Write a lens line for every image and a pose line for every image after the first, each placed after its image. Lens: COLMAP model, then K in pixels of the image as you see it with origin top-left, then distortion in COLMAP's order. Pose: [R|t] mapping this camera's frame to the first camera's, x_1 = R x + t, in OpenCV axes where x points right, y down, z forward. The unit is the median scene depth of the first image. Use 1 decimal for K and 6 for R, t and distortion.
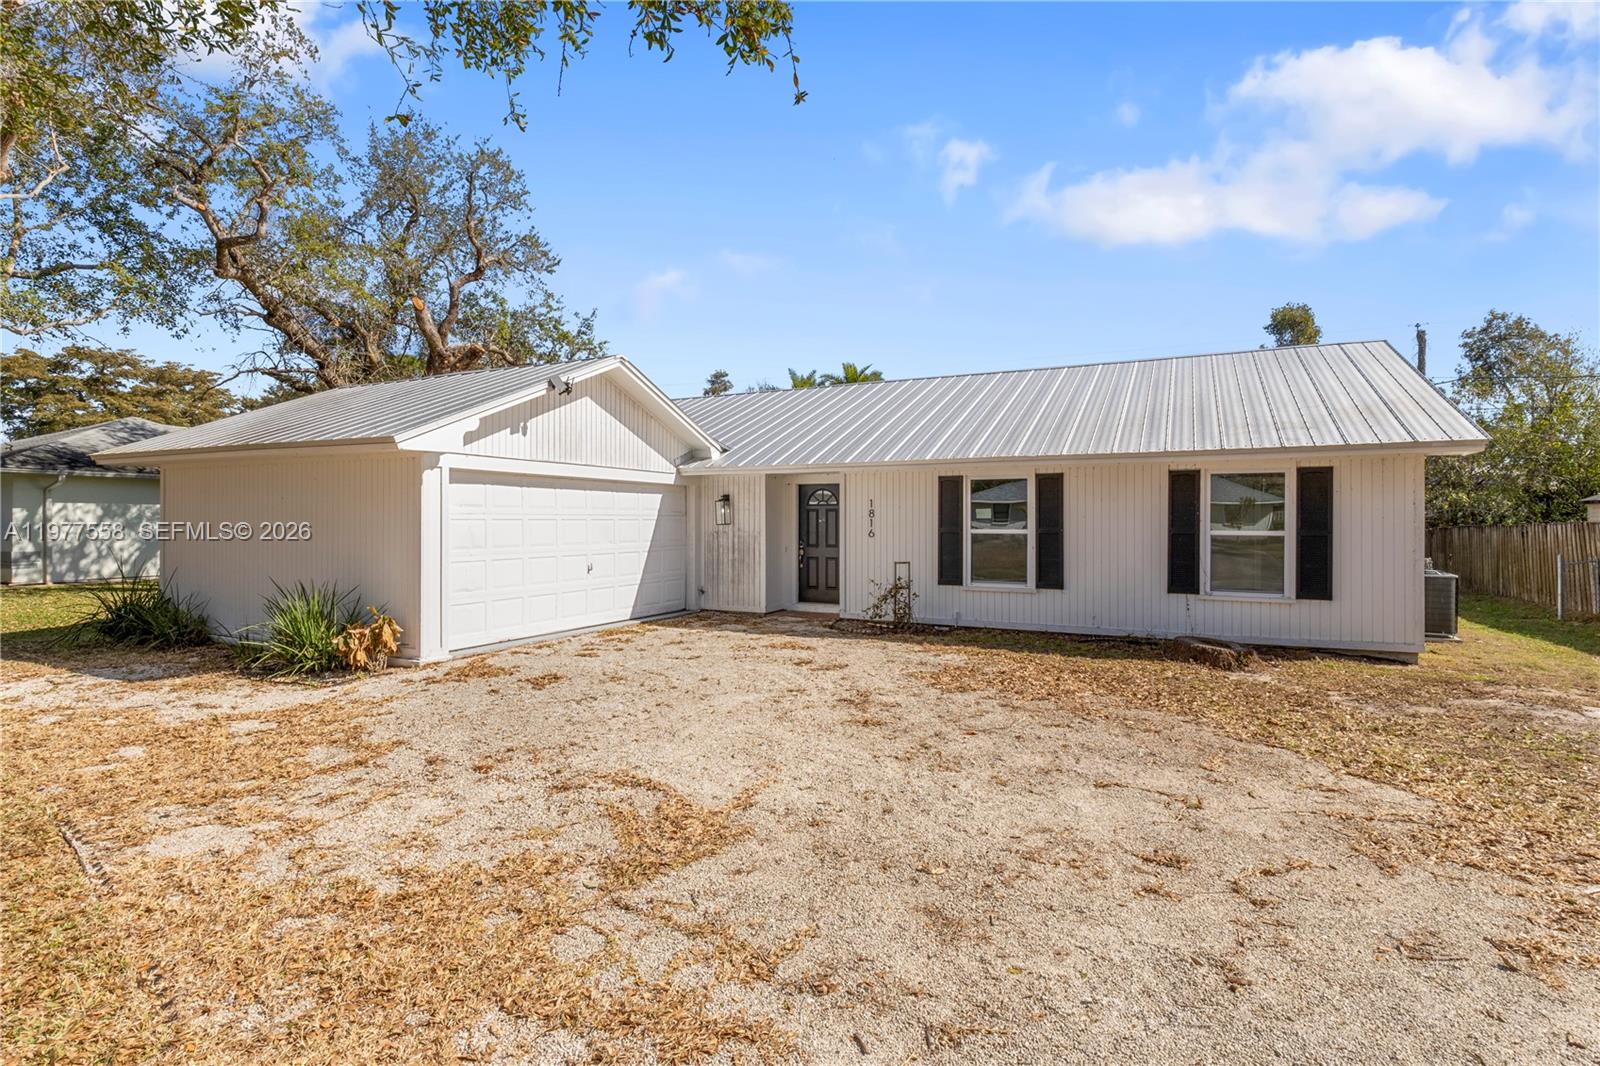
lens RADIAL K [[768.1, 0, 803.7], [0, 768.1, 527.2], [0, 0, 1]] dist [0.009939, 0.001431]
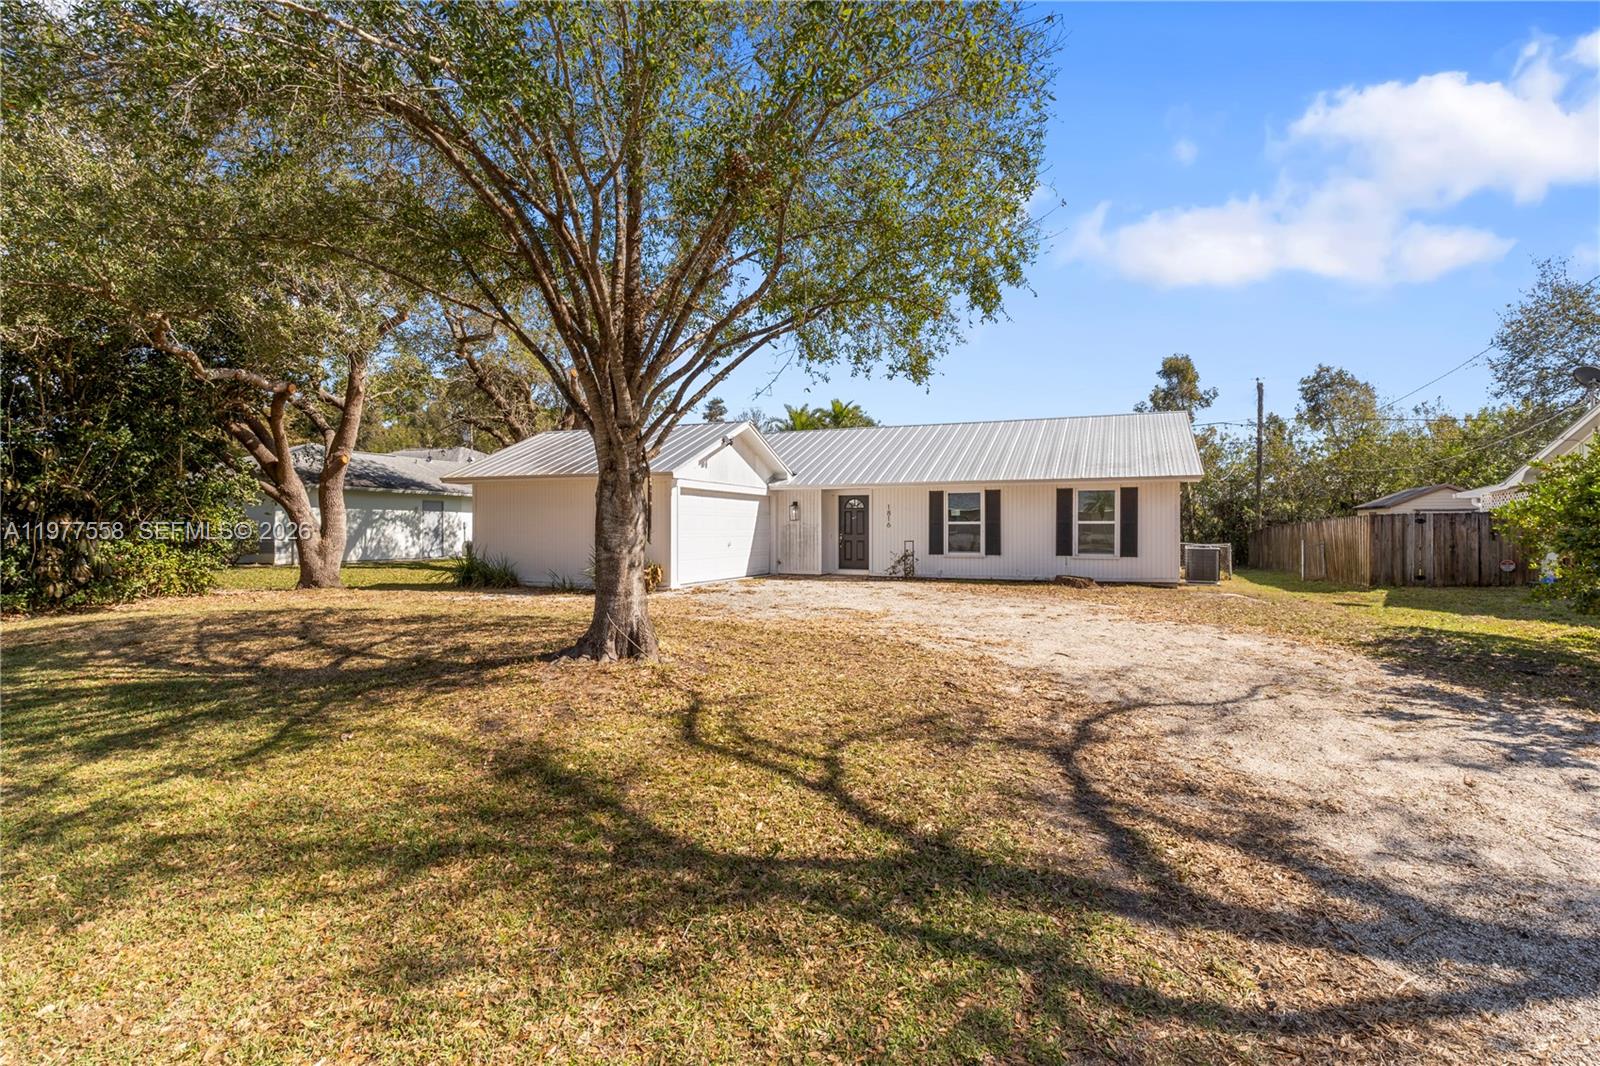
lens RADIAL K [[768.1, 0, 804.2], [0, 768.1, 539.7], [0, 0, 1]] dist [0.009939, 0.001431]
pose [[0.997469, -0.002007, 0.071077, -0.225792], [0.001805, 0.999994, 0.002912, 0.036455], [-0.071082, -0.002776, 0.997467, -0.692508]]
